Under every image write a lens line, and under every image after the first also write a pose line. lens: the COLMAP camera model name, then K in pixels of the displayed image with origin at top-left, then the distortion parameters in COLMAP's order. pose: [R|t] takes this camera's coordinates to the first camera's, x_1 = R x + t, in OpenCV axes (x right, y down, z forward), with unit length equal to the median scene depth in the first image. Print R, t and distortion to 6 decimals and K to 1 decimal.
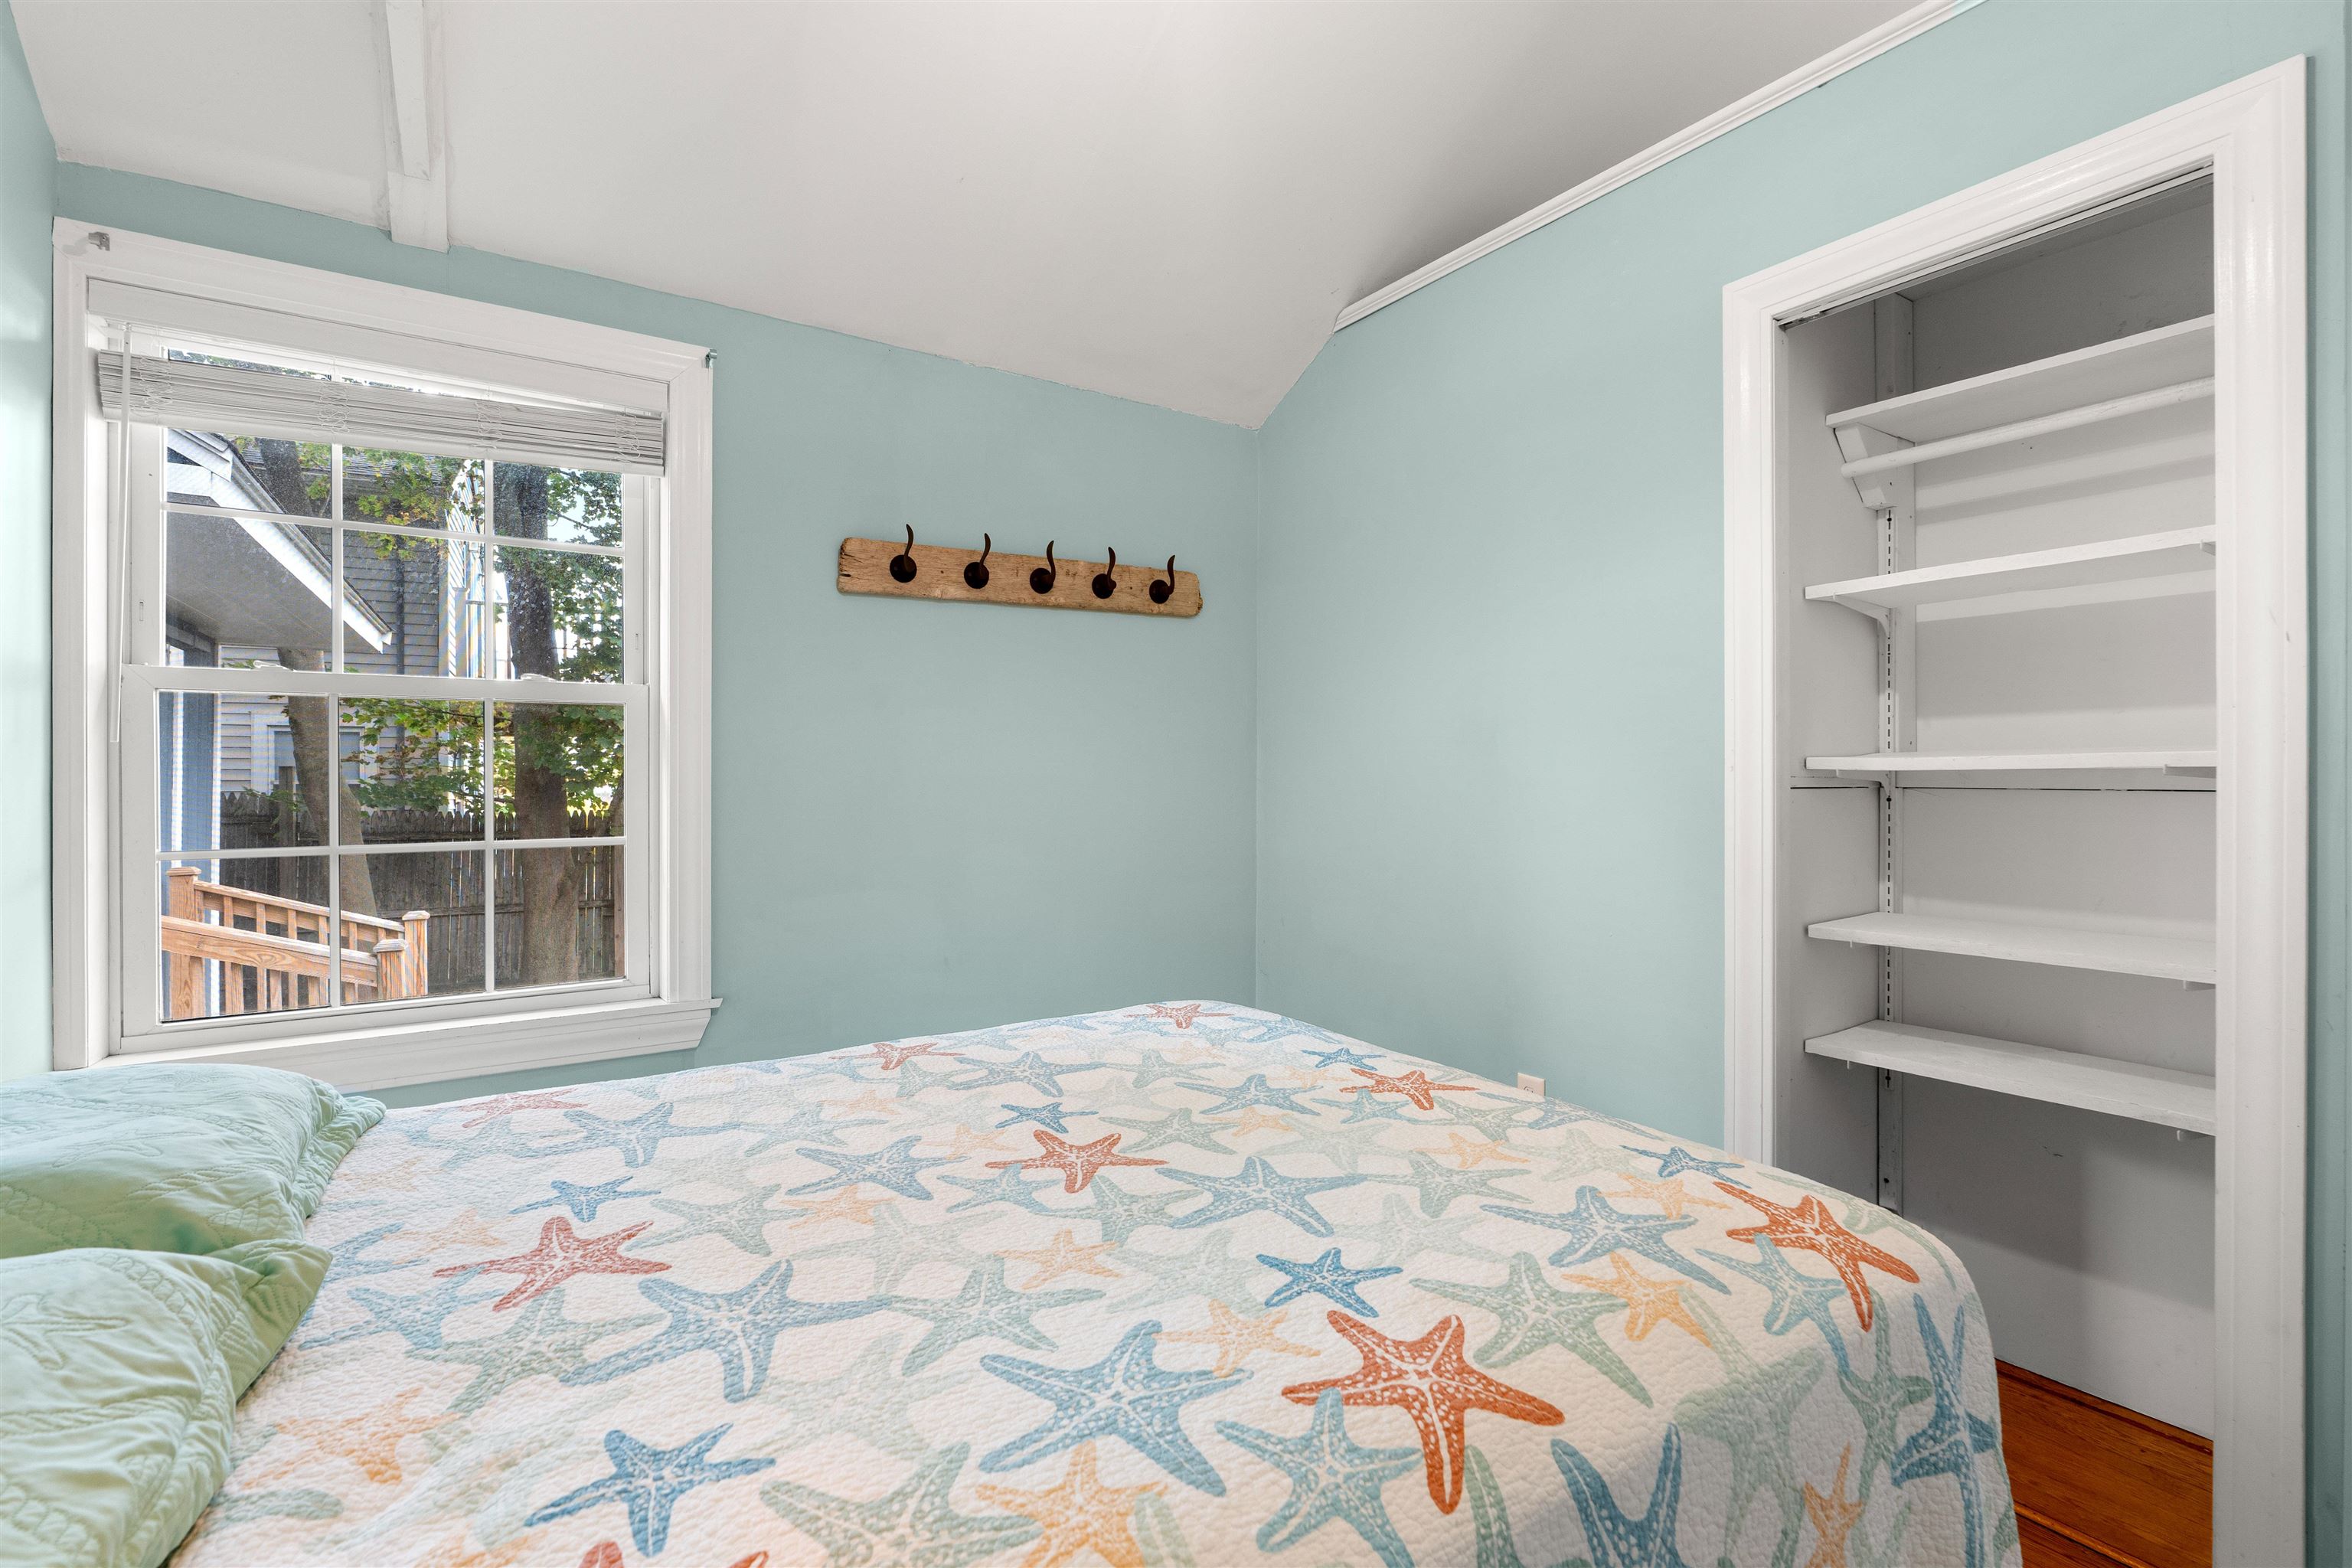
lens RADIAL K [[1063.6, 0, 1176.6], [0, 1063.6, 794.4], [0, 0, 1]] dist [-0.016678, -0.000455]
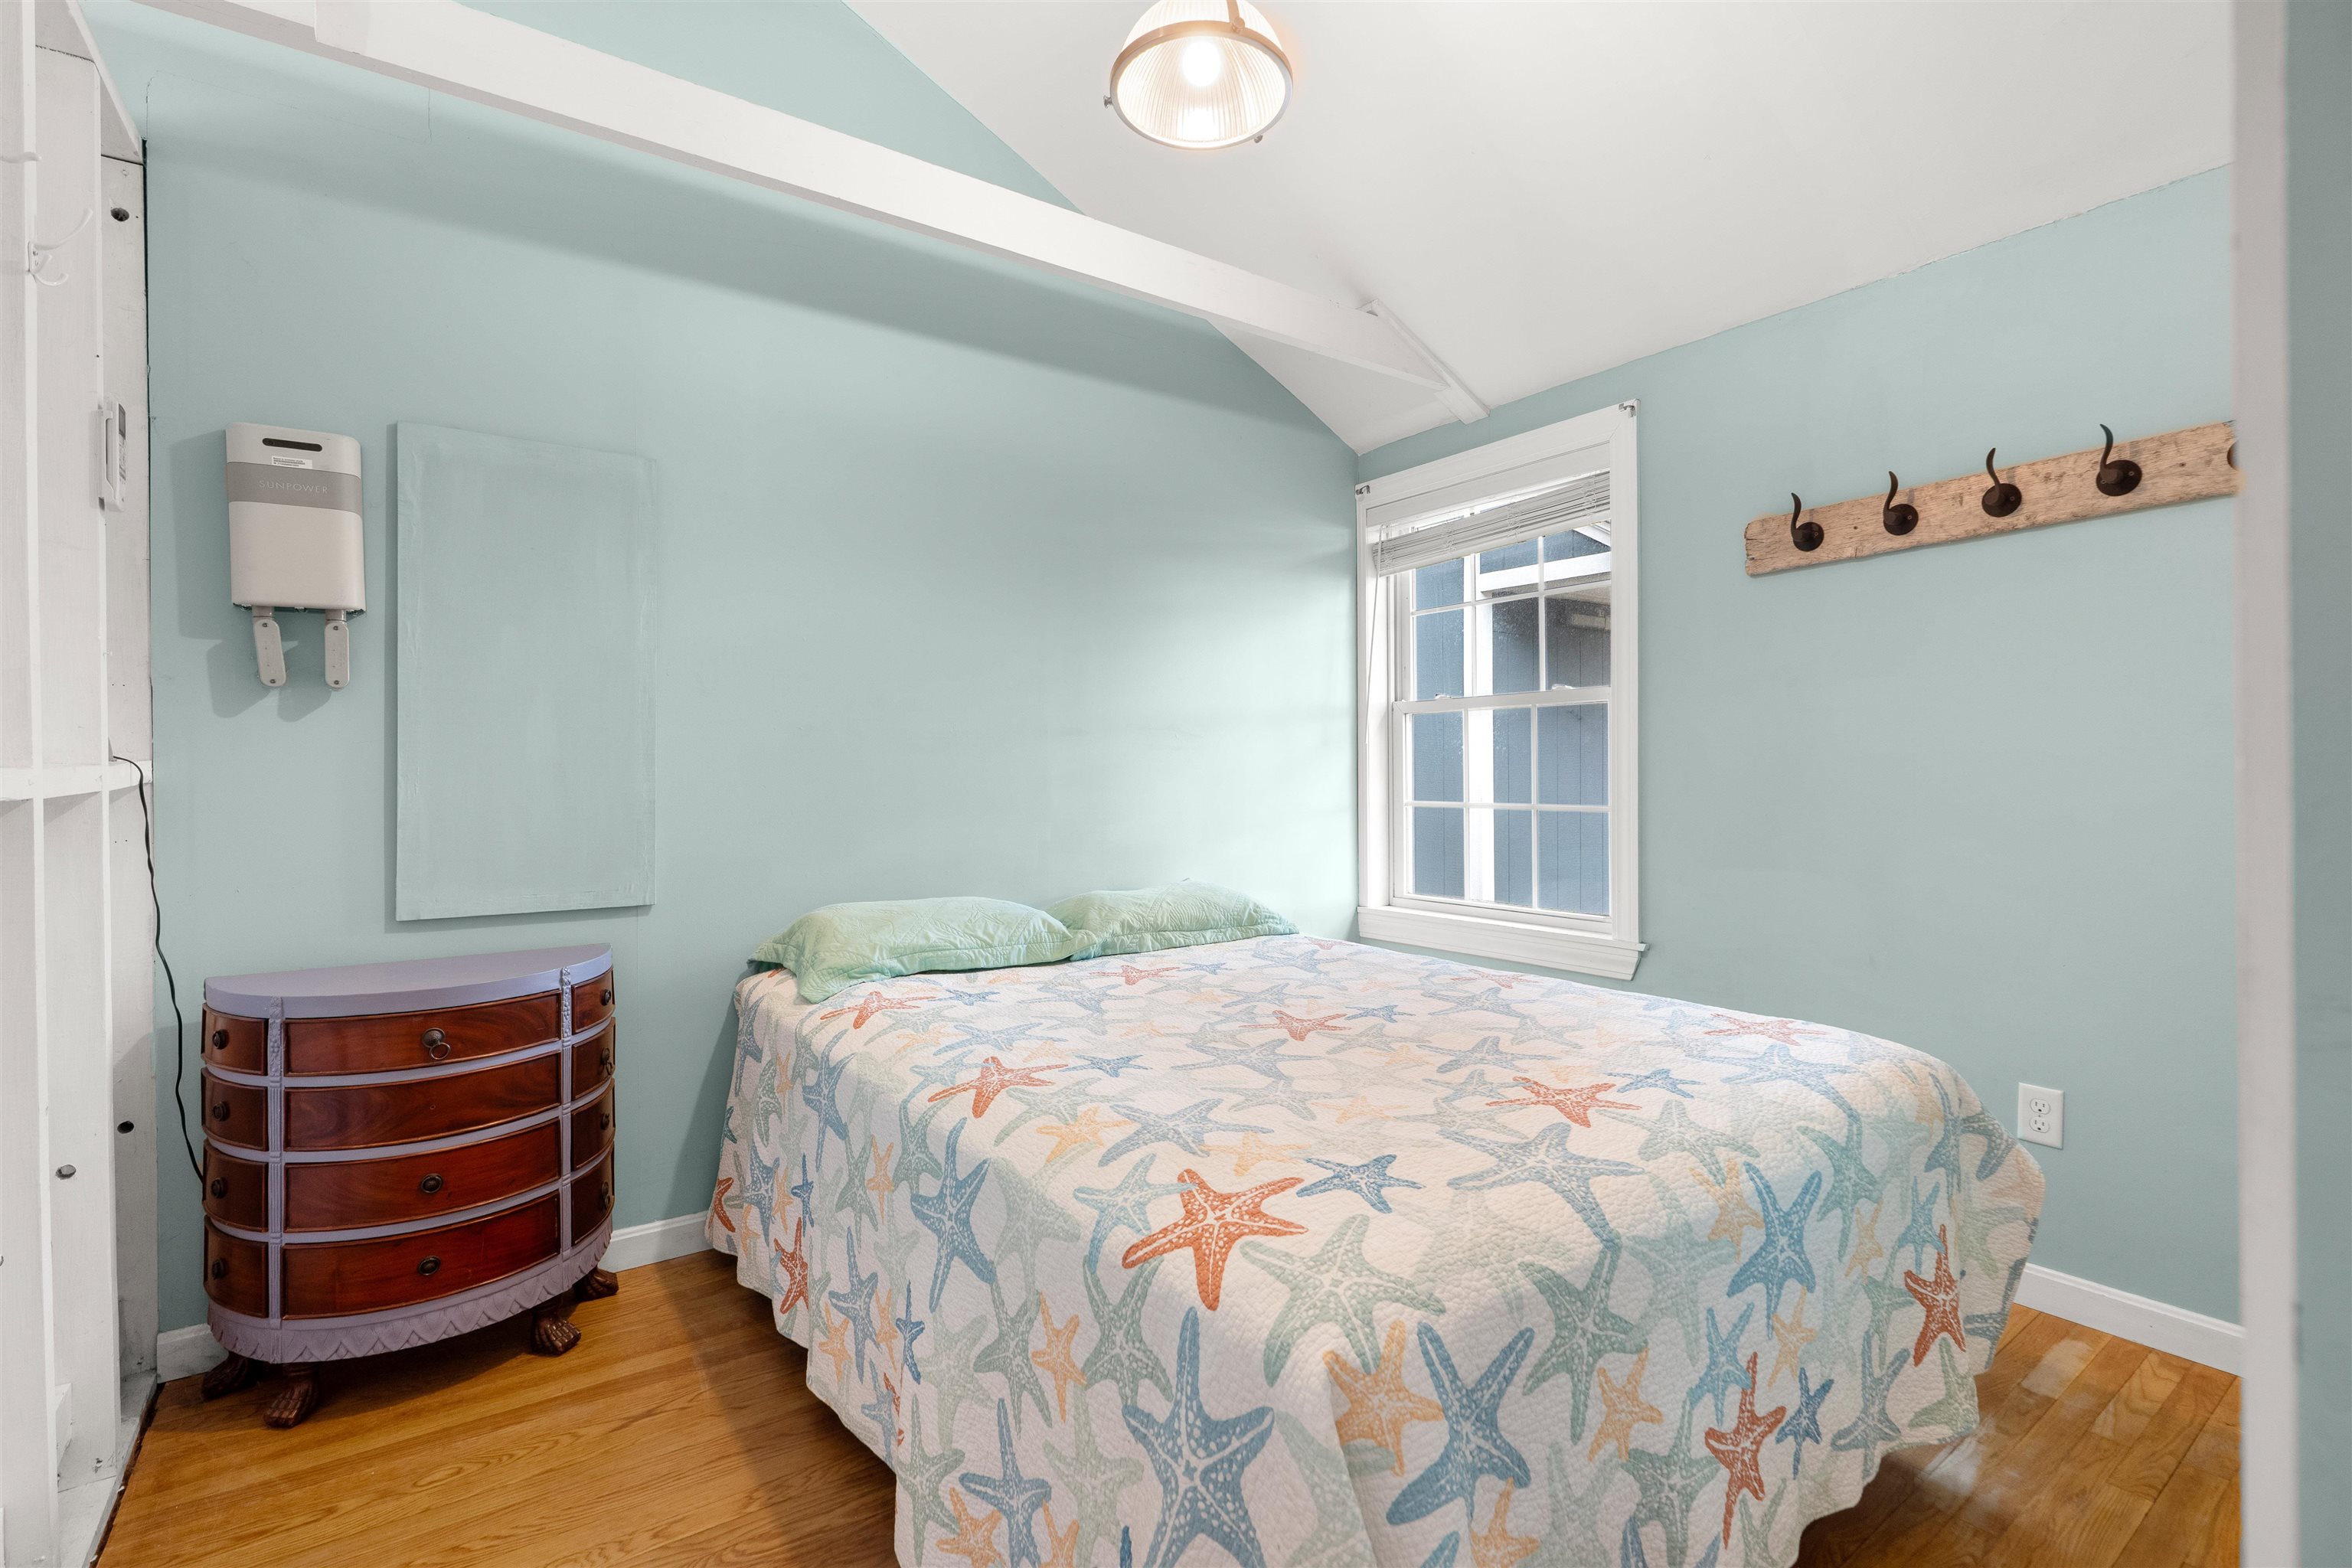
lens RADIAL K [[1084.6, 0, 1180.9], [0, 1084.6, 777.1], [0, 0, 1]] dist [-0.006251, 0.000627]
pose [[0.039063, 0.009816, -0.999189, 0.998402], [-0.002654, 0.999949, 0.009720, -0.006481], [0.999233, 0.002272, 0.039087, 0.568340]]
